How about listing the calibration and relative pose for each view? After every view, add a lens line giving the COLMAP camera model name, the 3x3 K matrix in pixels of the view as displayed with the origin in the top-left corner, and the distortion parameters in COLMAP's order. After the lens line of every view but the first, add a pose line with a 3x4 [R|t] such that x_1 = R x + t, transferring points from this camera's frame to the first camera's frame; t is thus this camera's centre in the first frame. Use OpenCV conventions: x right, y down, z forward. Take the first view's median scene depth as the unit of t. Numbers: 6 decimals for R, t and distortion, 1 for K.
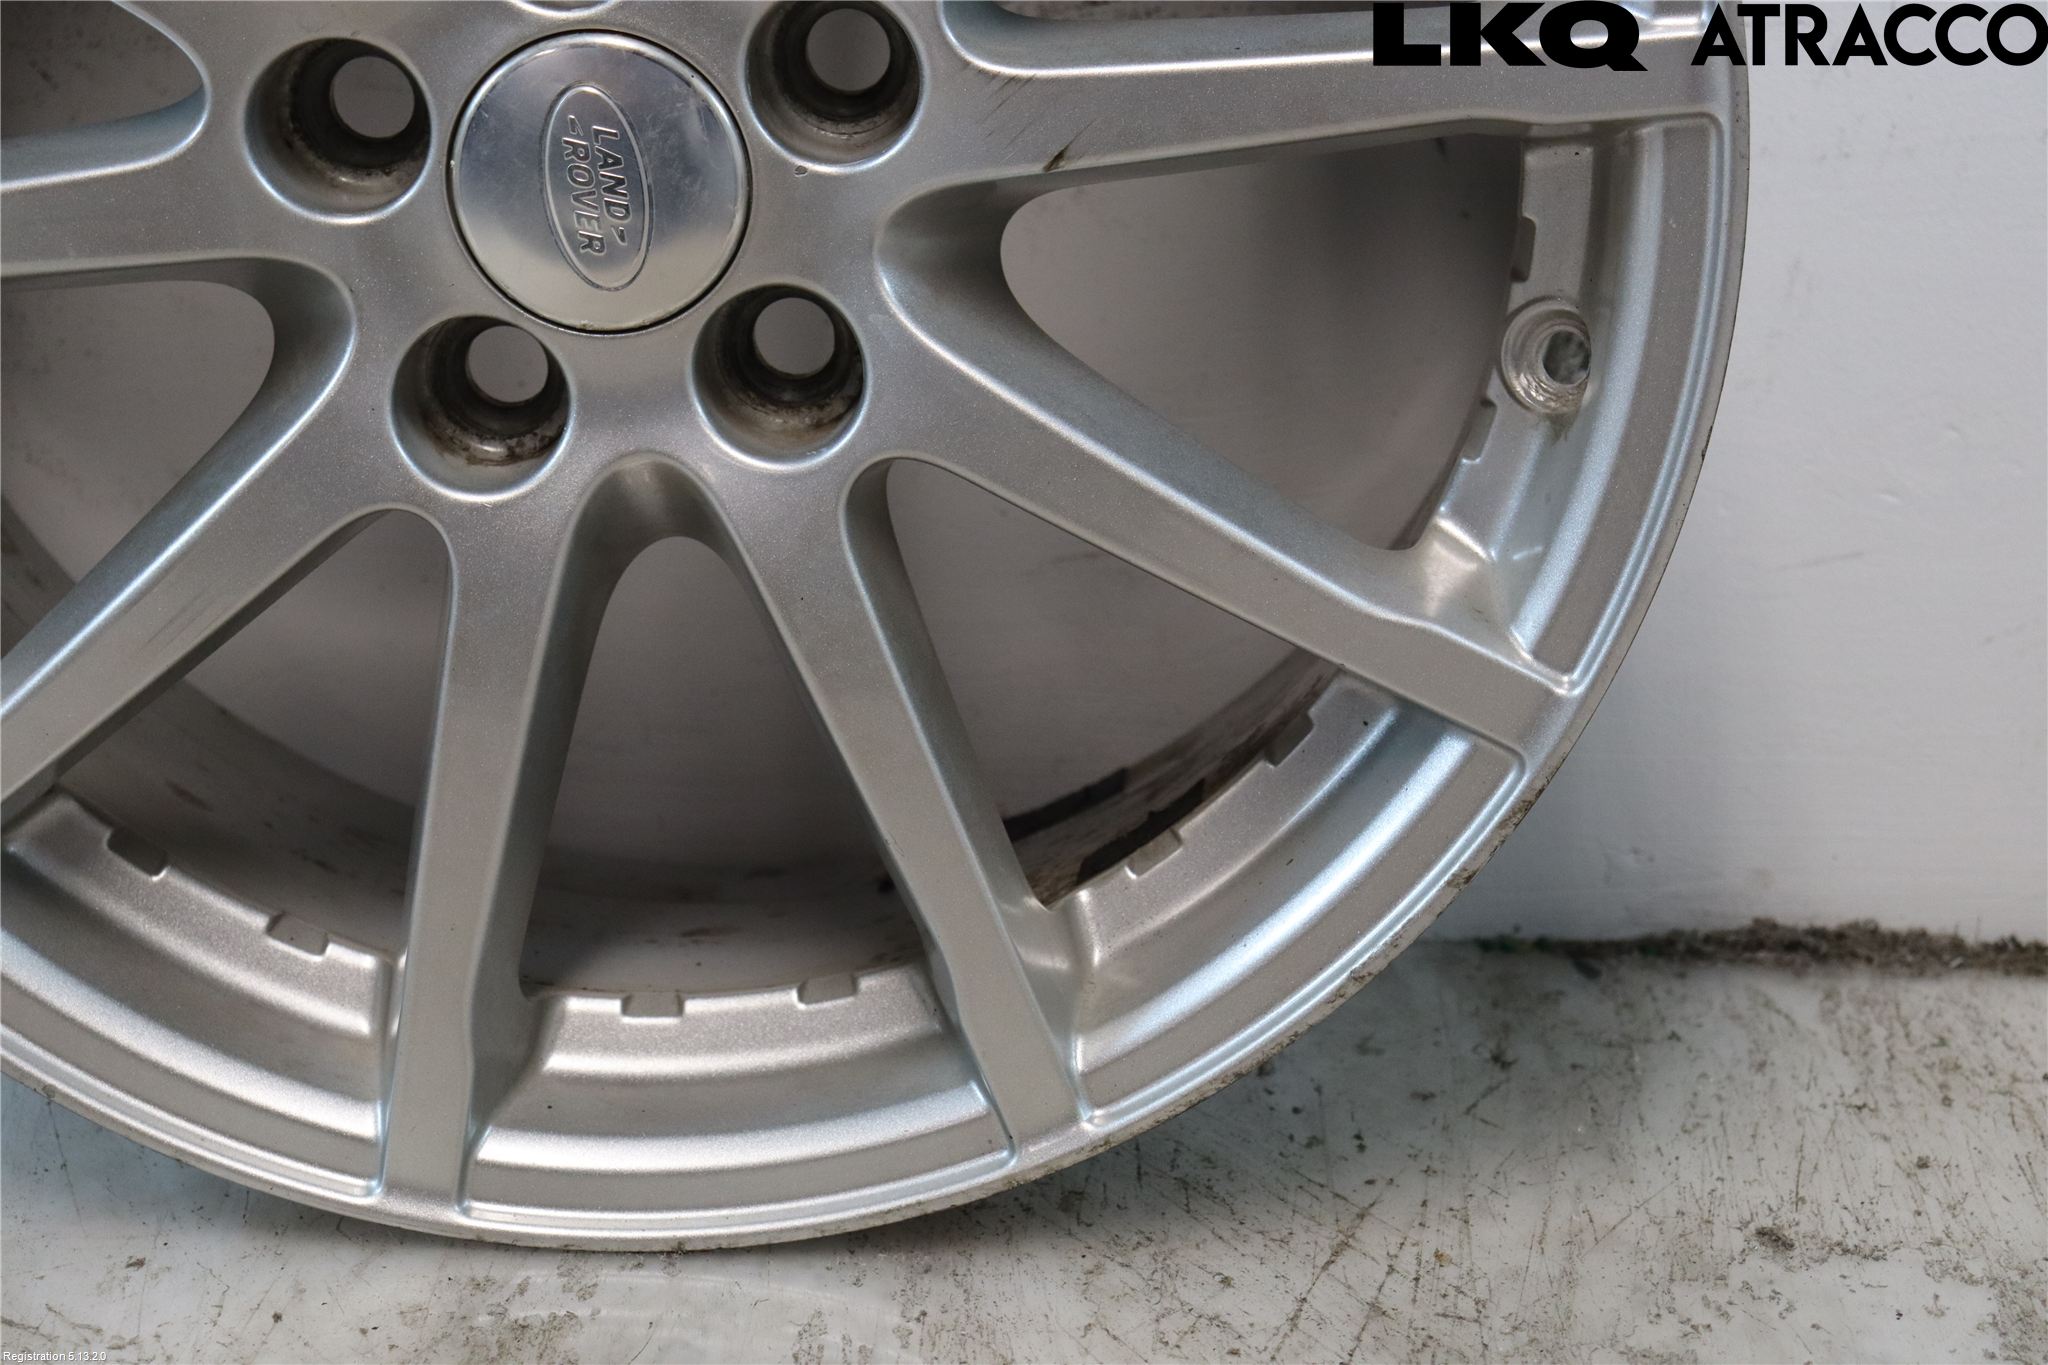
lens RADIAL K [[4546.2, 0, 1018.1], [0, 4546.2, 693.0], [0, 0, 1]] dist [0.327111, 0.000000]
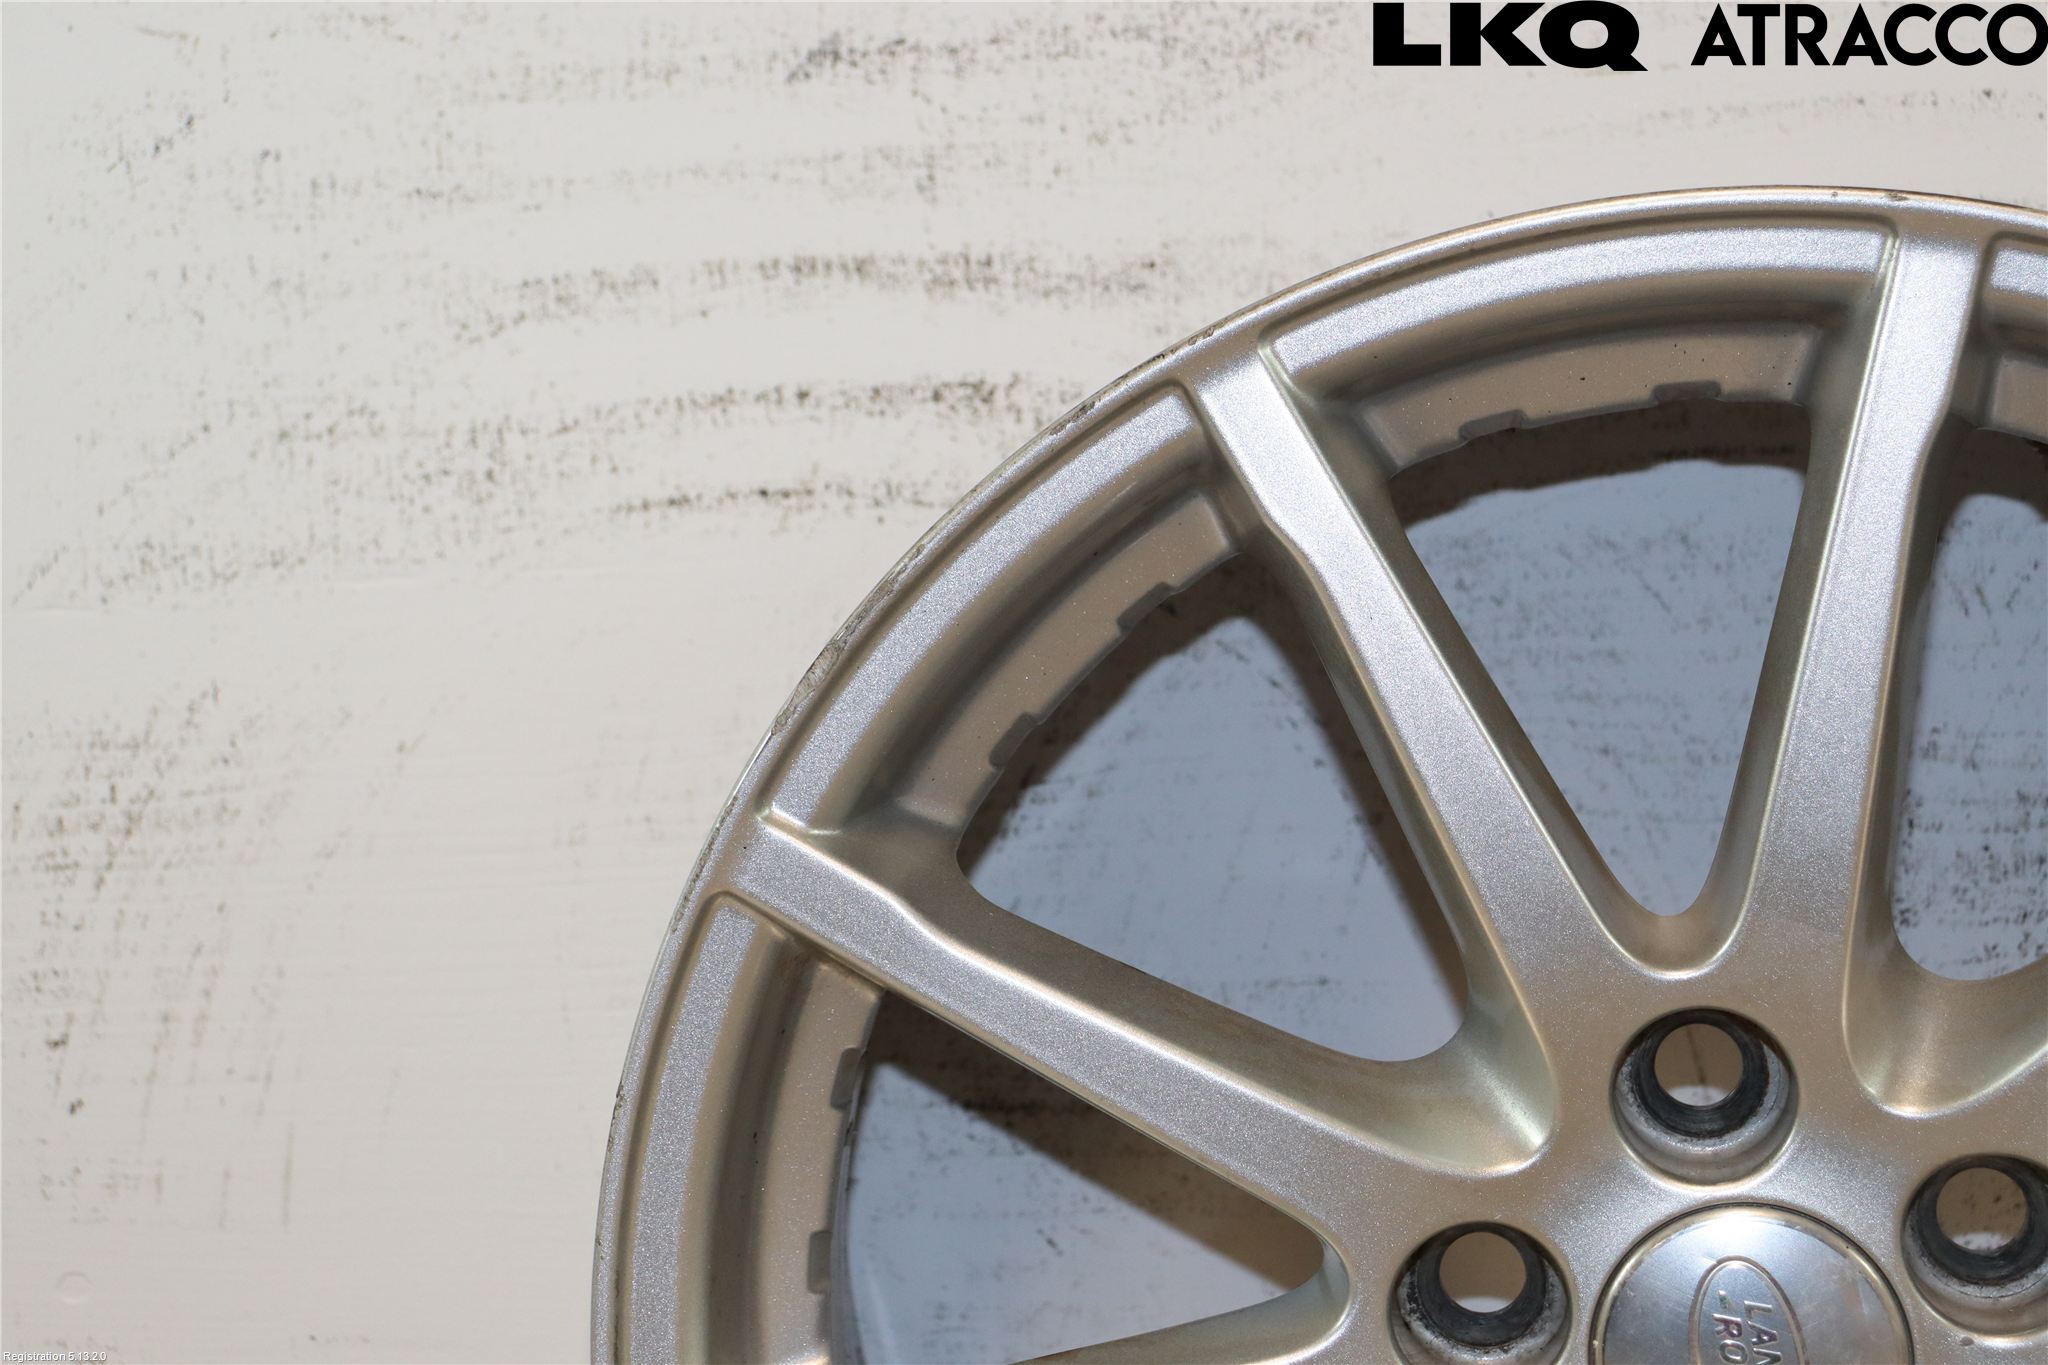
lens RADIAL K [[4546.2, 0, 1020.9], [0, 4546.2, 682.0], [0, 0, 1]] dist [0.327111, 0.000000]
pose [[0.995703, -0.047530, -0.079474, -0.157255], [0.028954, 0.974992, -0.220347, -0.039694], [0.087959, 0.217099, 0.972179, 0.006737]]
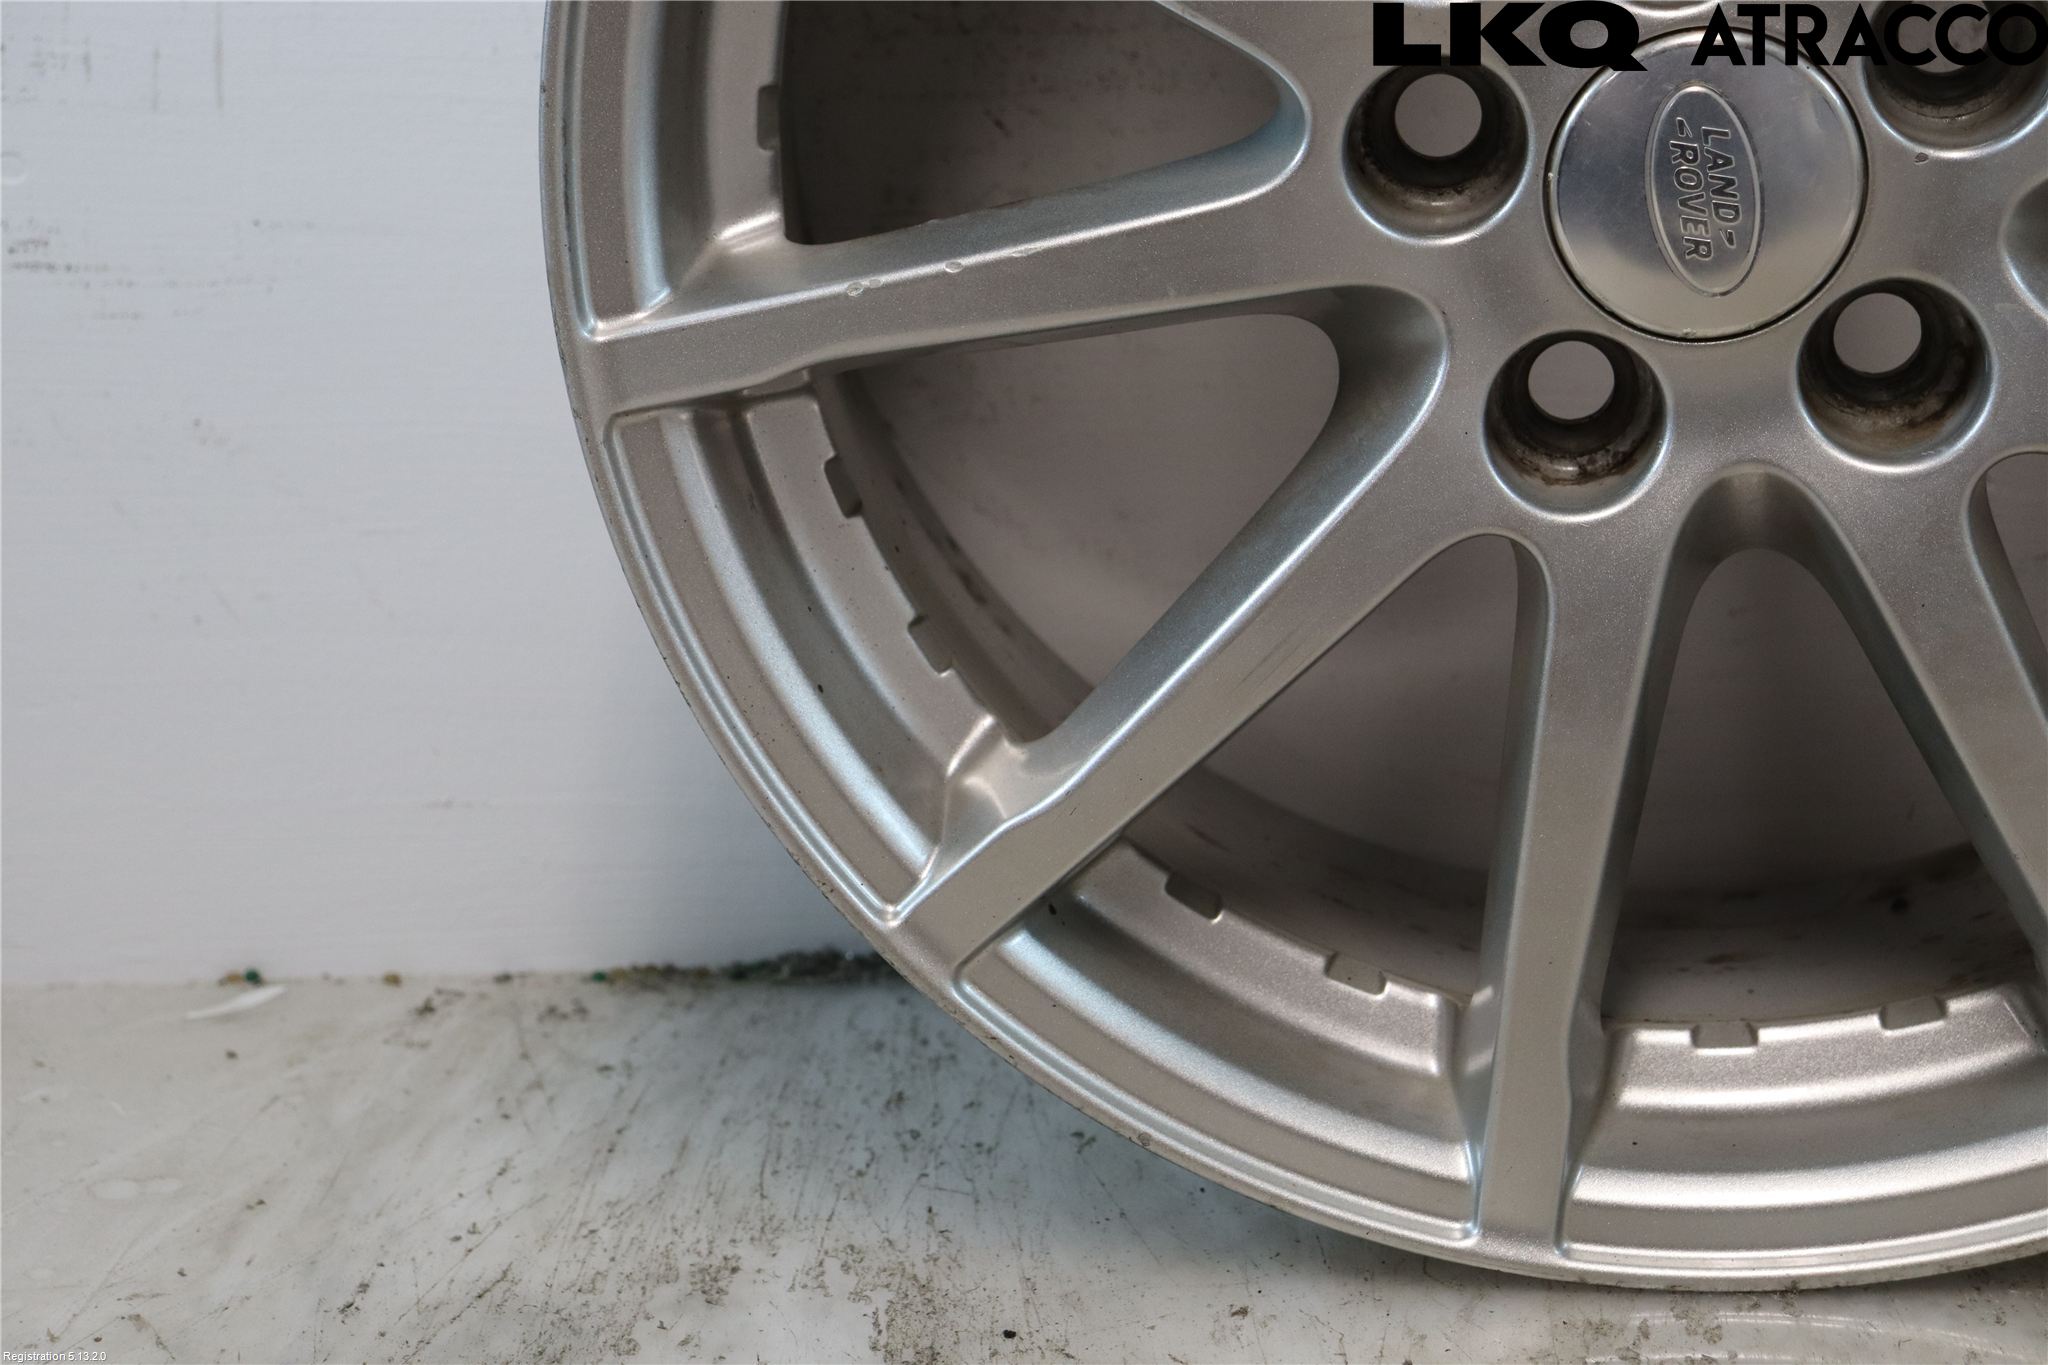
lens RADIAL K [[4546.2, 0, 1031.3], [0, 4546.2, 690.9], [0, 0, 1]] dist [0.327111, 0.000000]
pose [[0.996428, -0.044461, -0.071789, -0.164616], [0.043970, 0.998997, -0.008418, -0.002863], [0.072091, 0.005231, 0.997384, 0.022377]]
